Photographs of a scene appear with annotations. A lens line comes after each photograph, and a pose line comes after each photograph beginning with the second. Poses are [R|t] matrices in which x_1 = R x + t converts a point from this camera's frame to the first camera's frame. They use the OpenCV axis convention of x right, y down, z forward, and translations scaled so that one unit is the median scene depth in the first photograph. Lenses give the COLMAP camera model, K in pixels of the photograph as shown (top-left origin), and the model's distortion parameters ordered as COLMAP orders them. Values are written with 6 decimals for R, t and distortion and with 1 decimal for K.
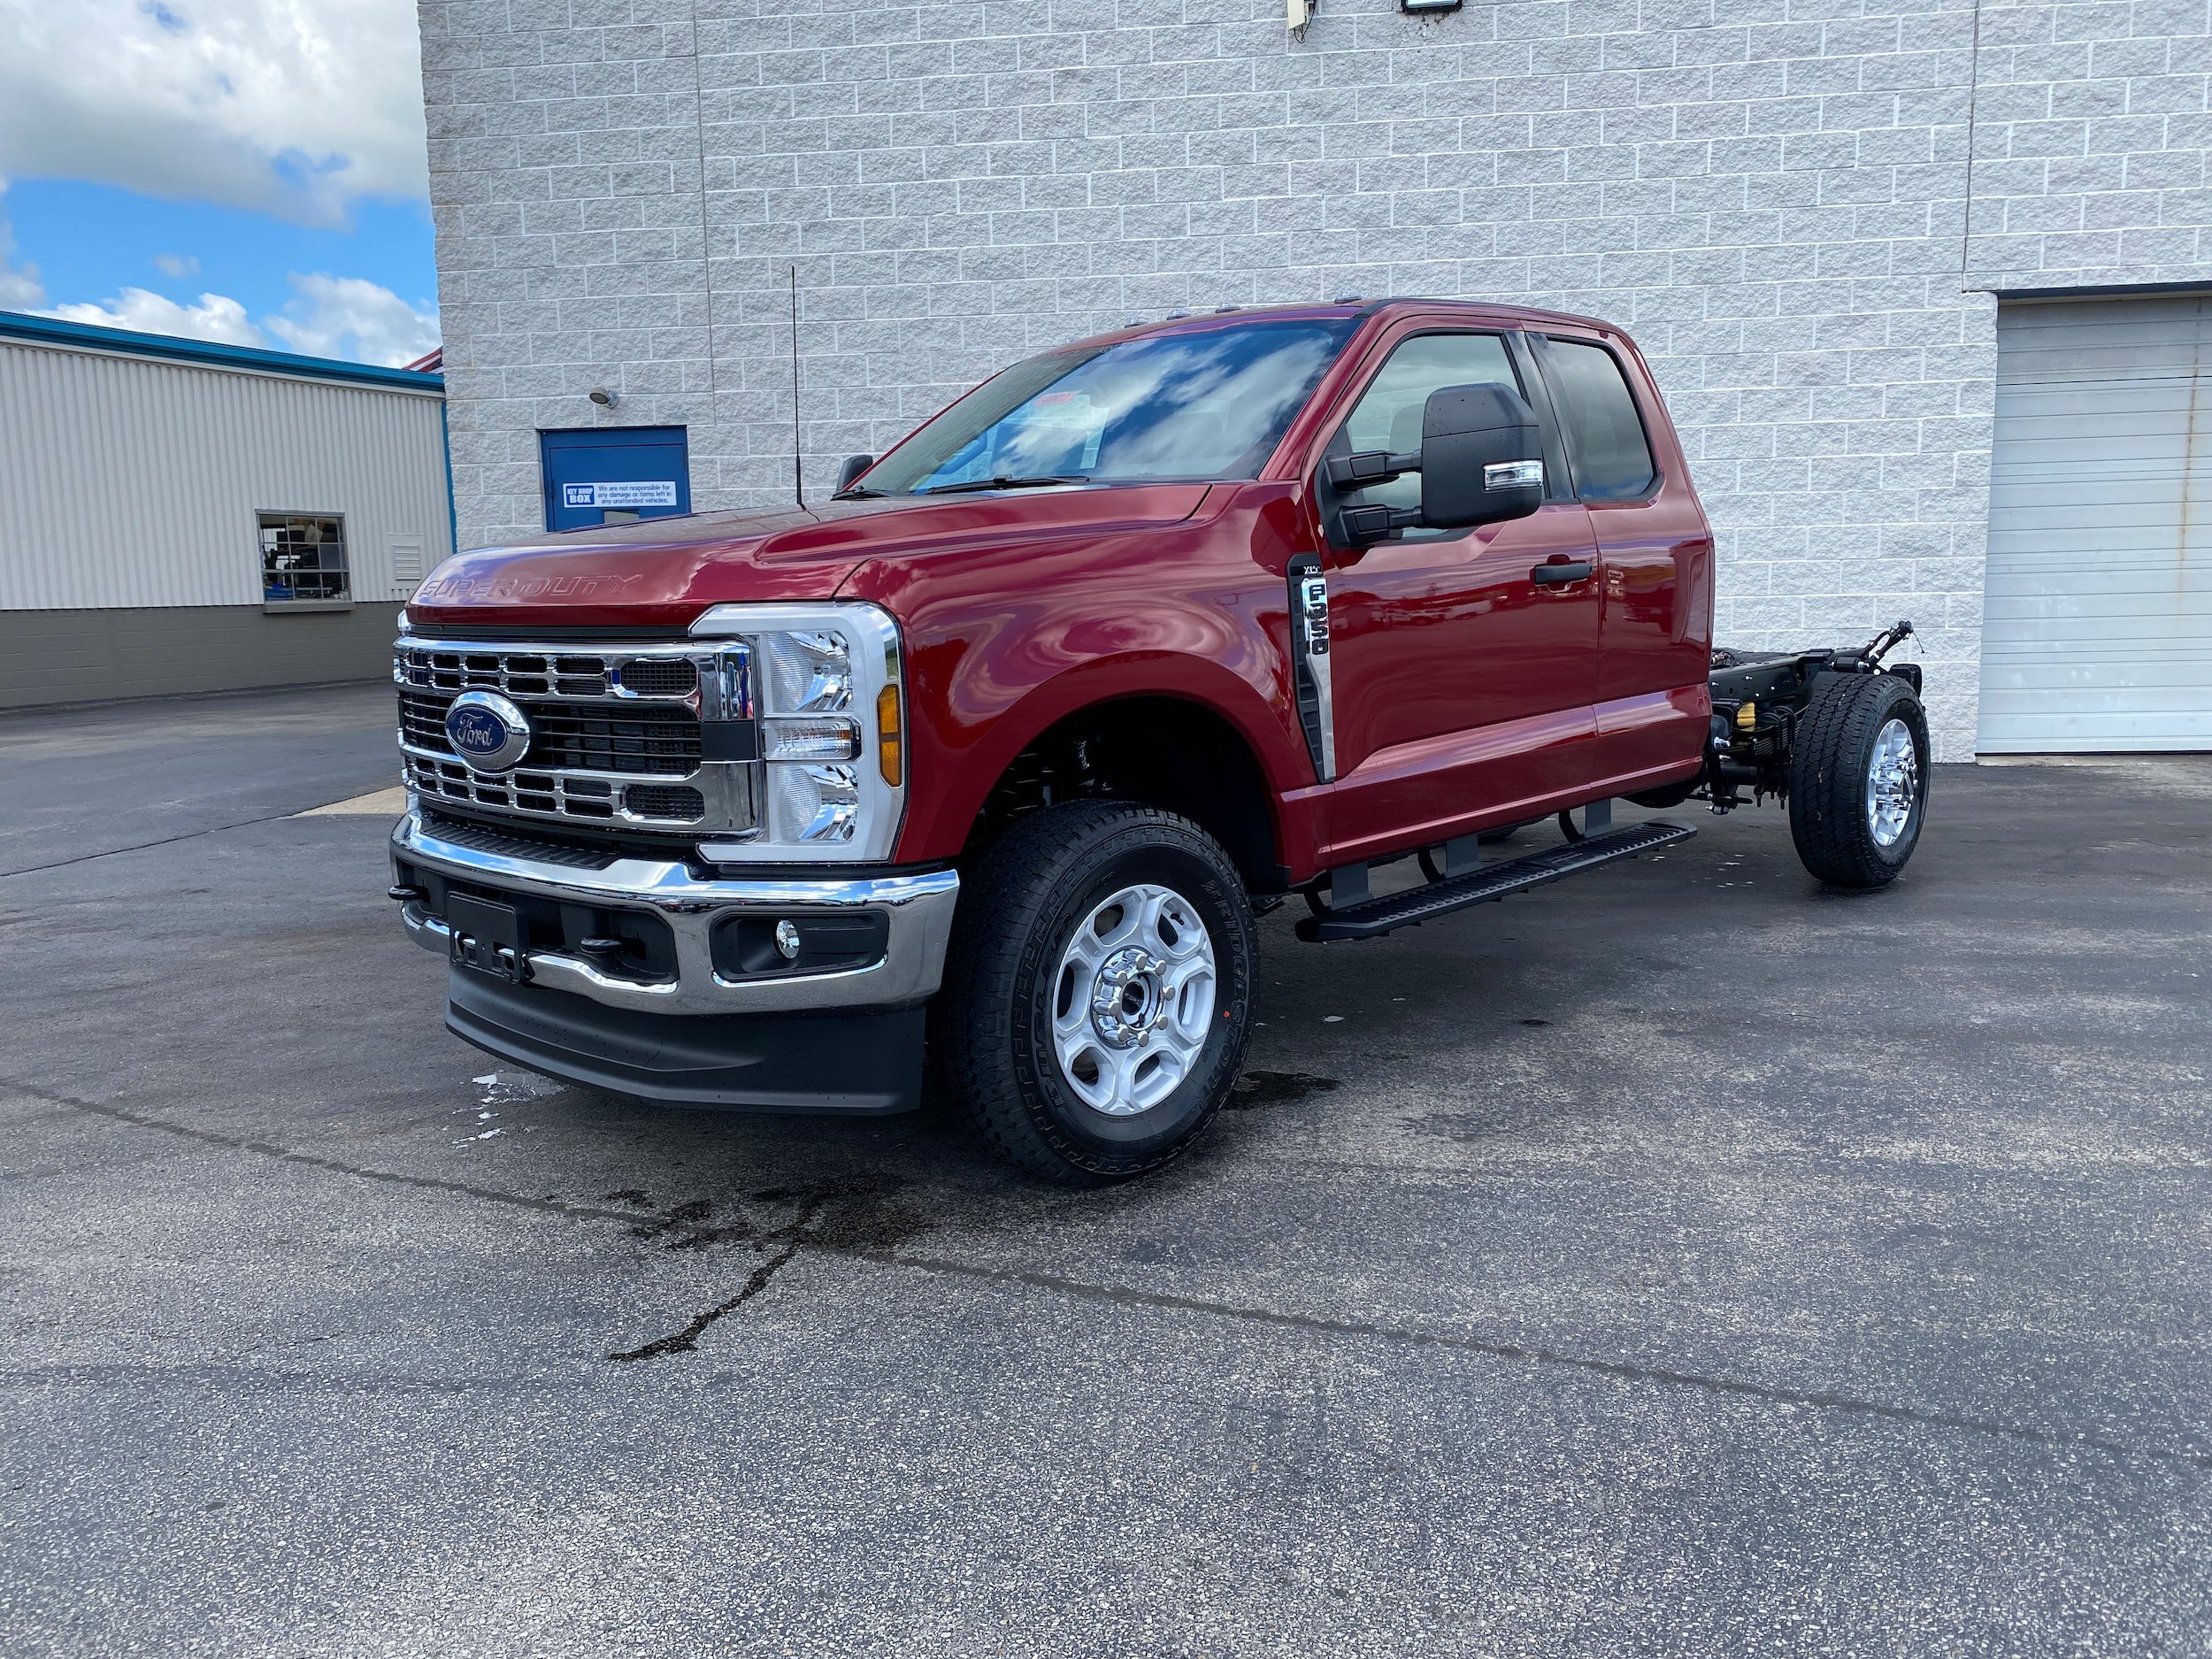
lens RADIAL K [[1684.8, 0, 1110.9], [0, 1684.8, 827.1], [0, 0, 1]] dist [0.022434, -0.018278]
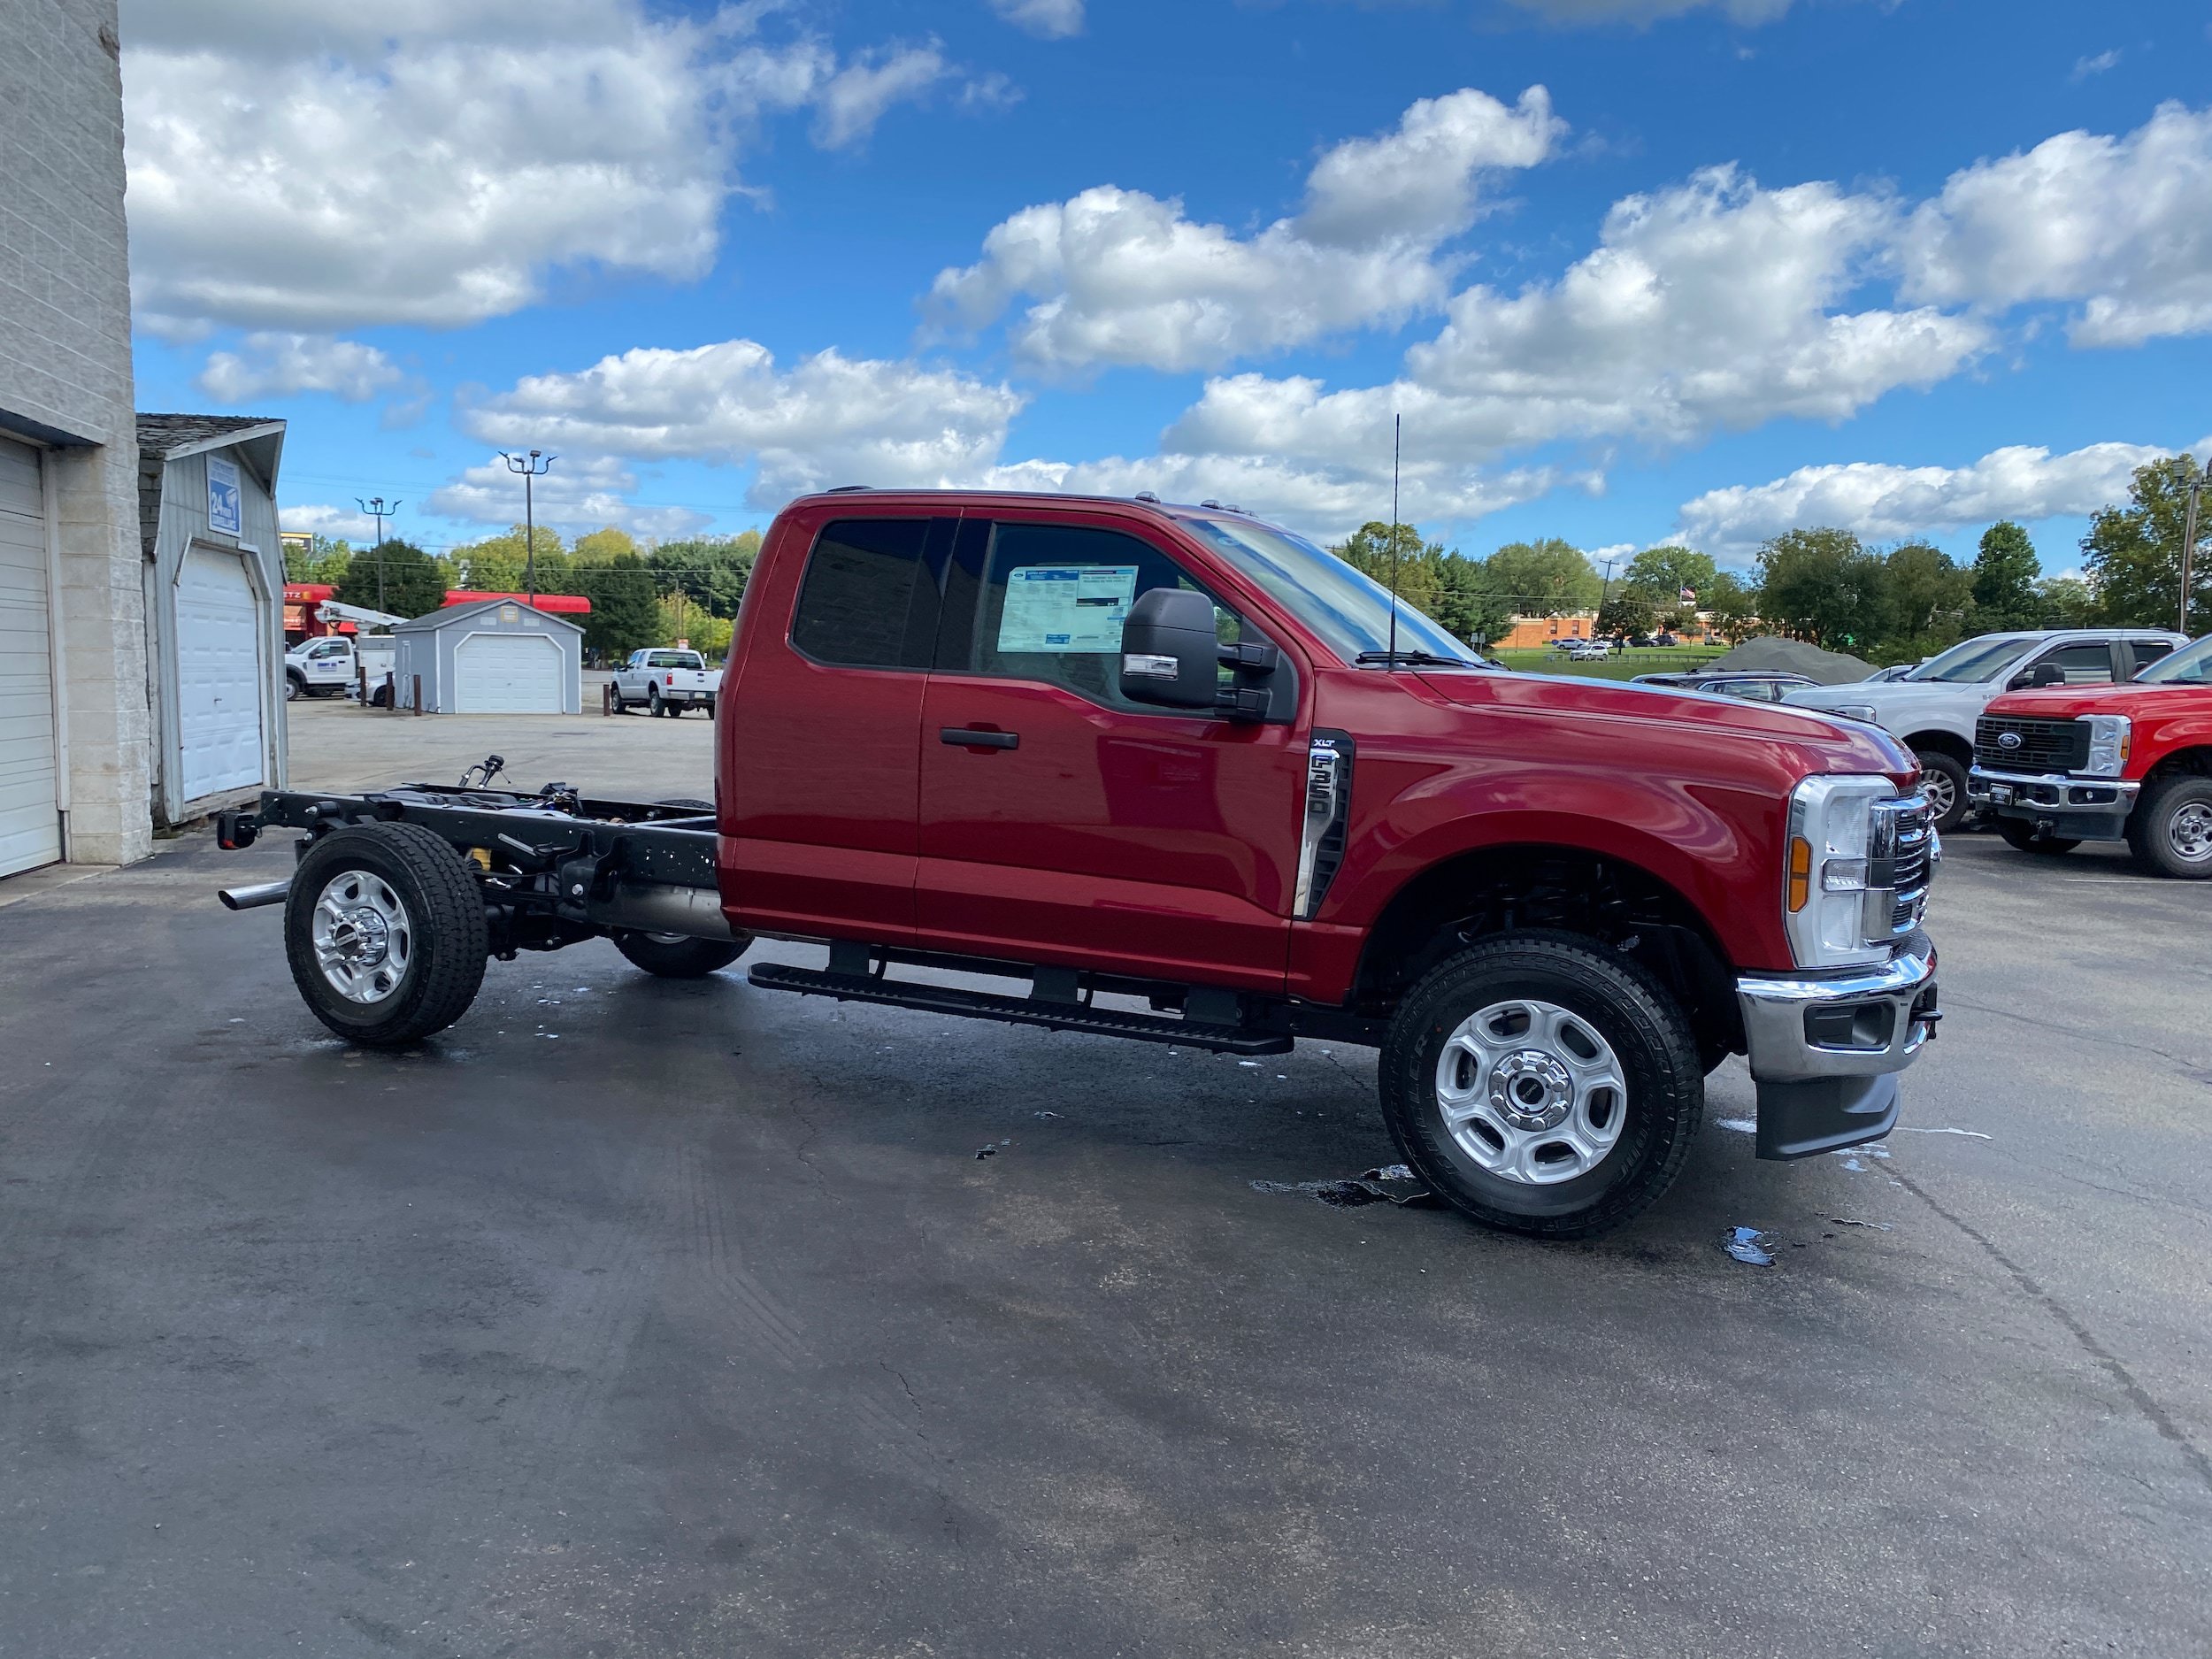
lens RADIAL K [[1684.8, 0, 1085.3], [0, 1684.8, 846.8], [0, 0, 1]] dist [0.022434, -0.018278]
pose [[-0.331944, -0.080403, 0.939866, -0.524917], [0.122728, 0.984211, 0.127542, -0.118396], [-0.935281, 0.157685, -0.316835, 0.757251]]
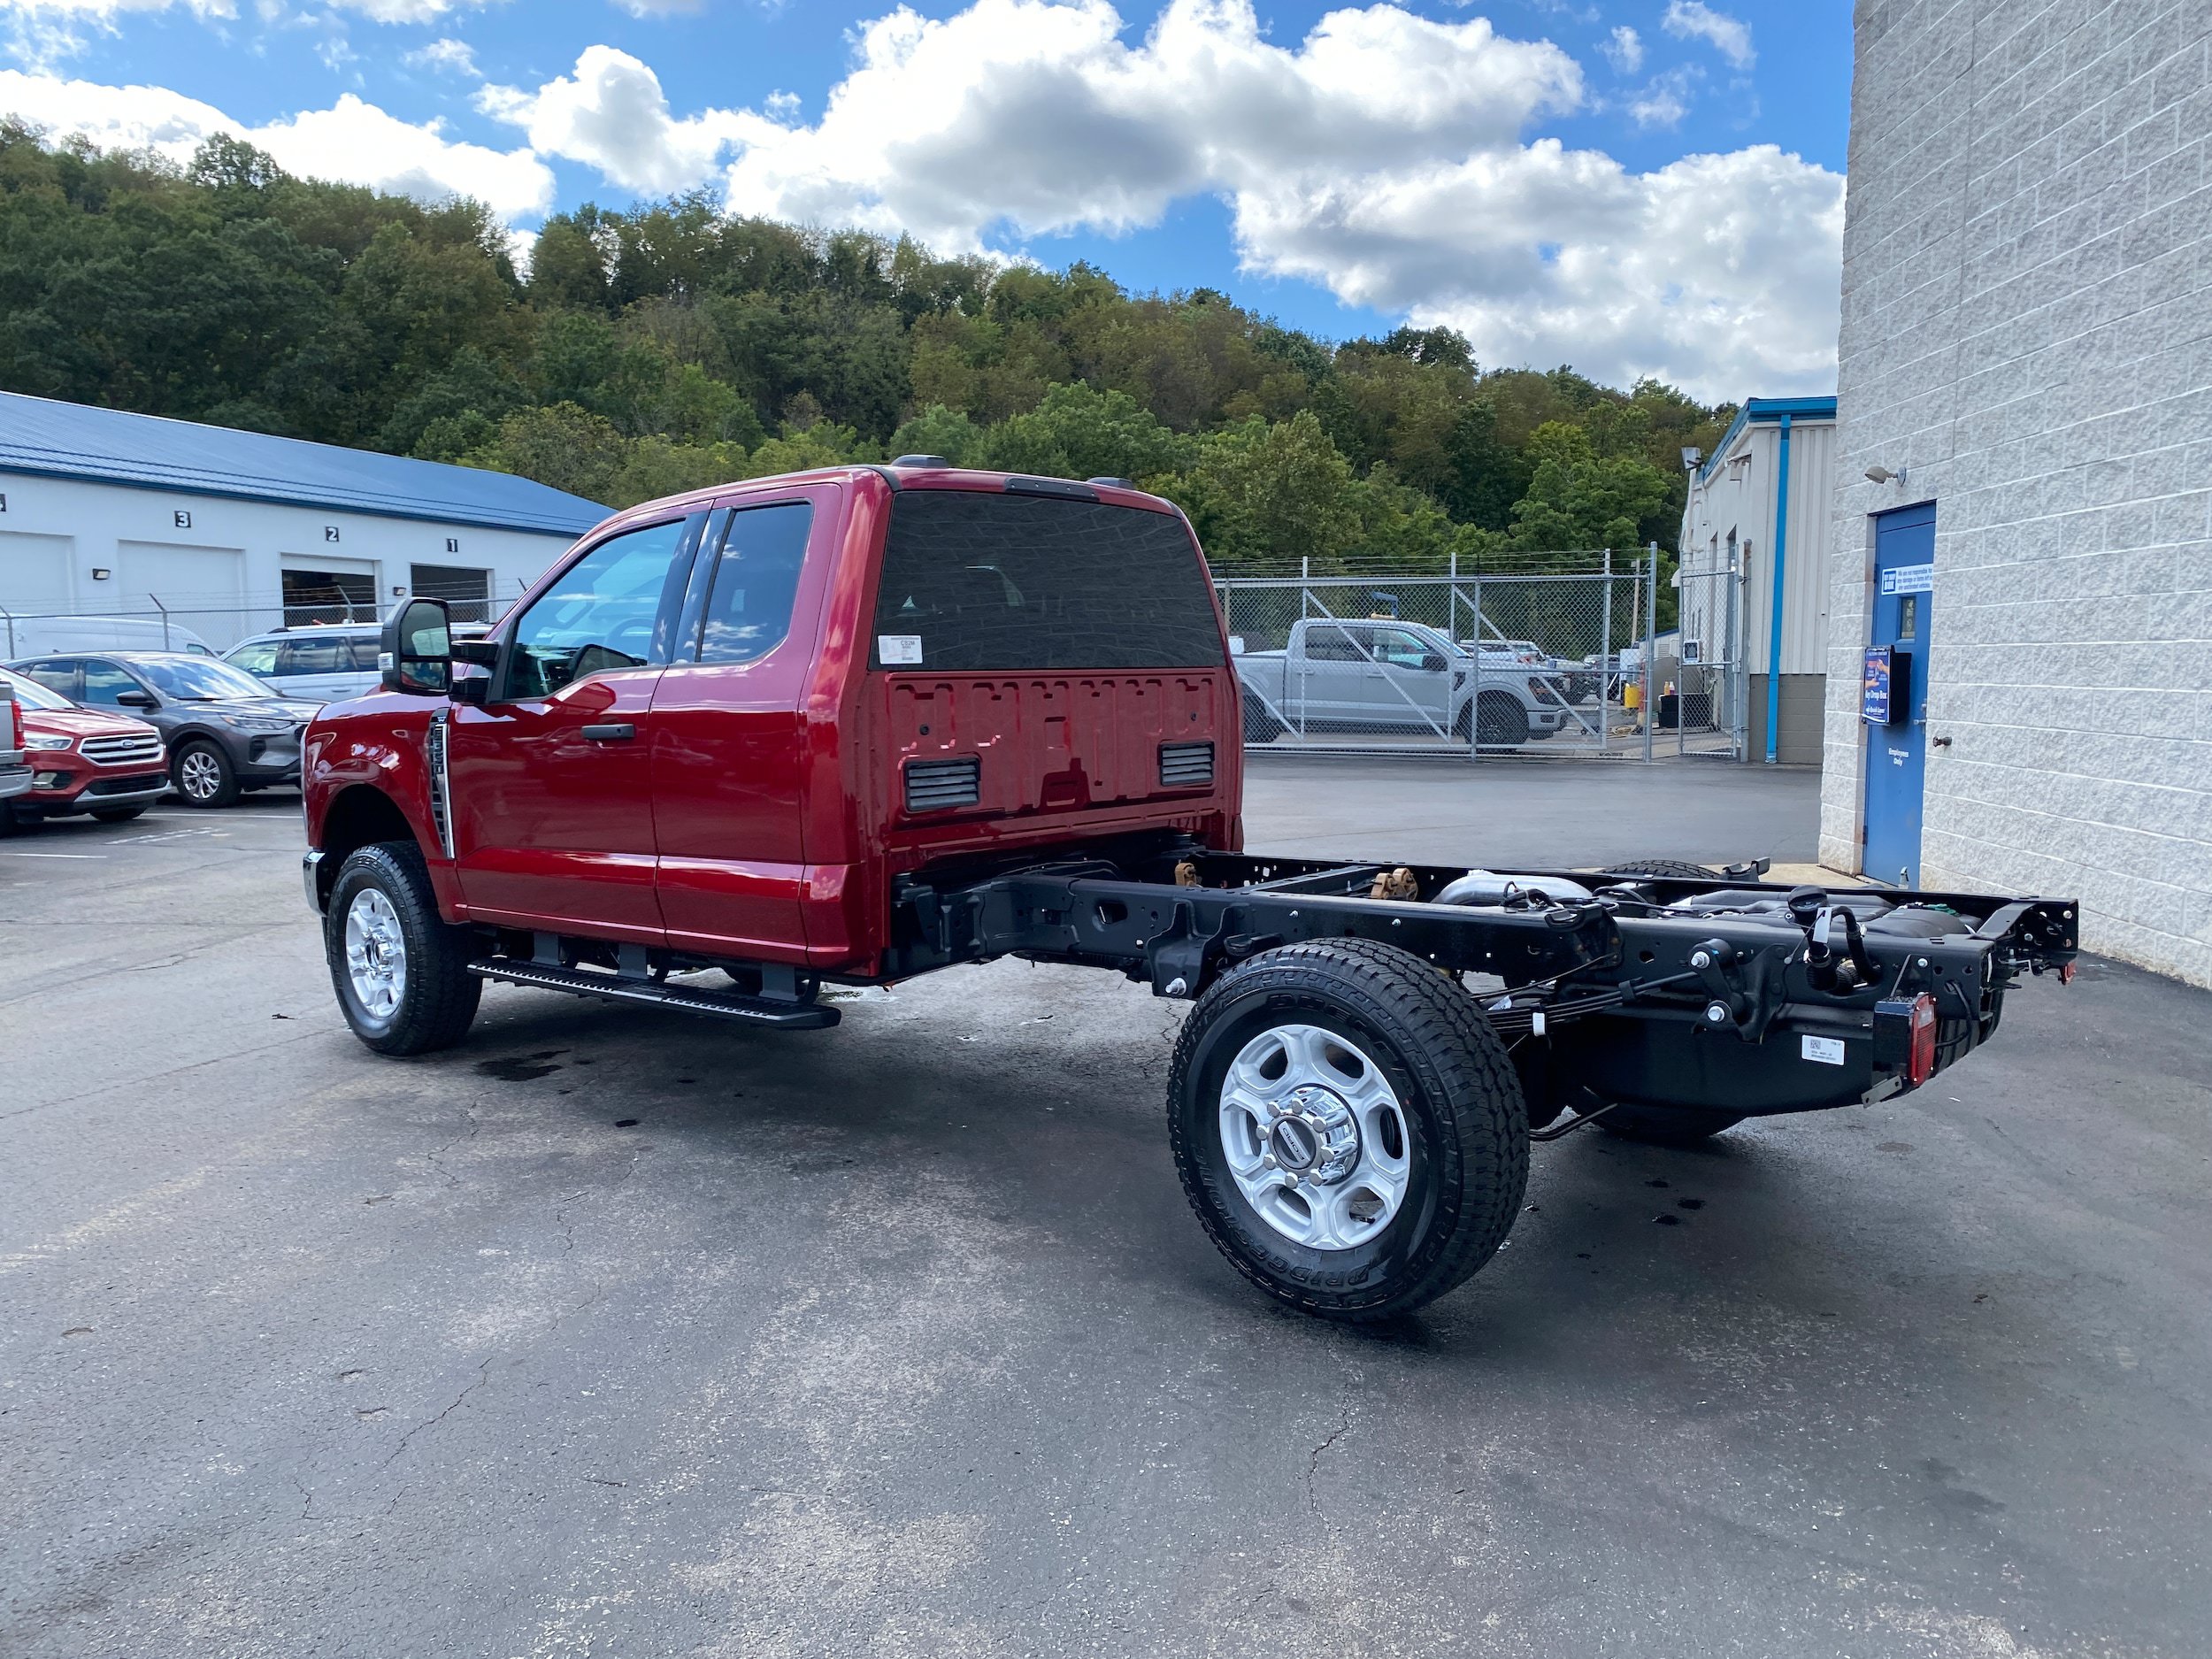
lens RADIAL K [[1684.8, 0, 1091.4], [0, 1684.8, 830.2], [0, 0, 1]] dist [0.022434, -0.018278]
pose [[0.057013, 0.118199, -0.991352, 0.675305], [-0.134059, 0.984881, 0.109718, -0.120192], [0.989332, 0.126644, 0.071997, 0.591633]]
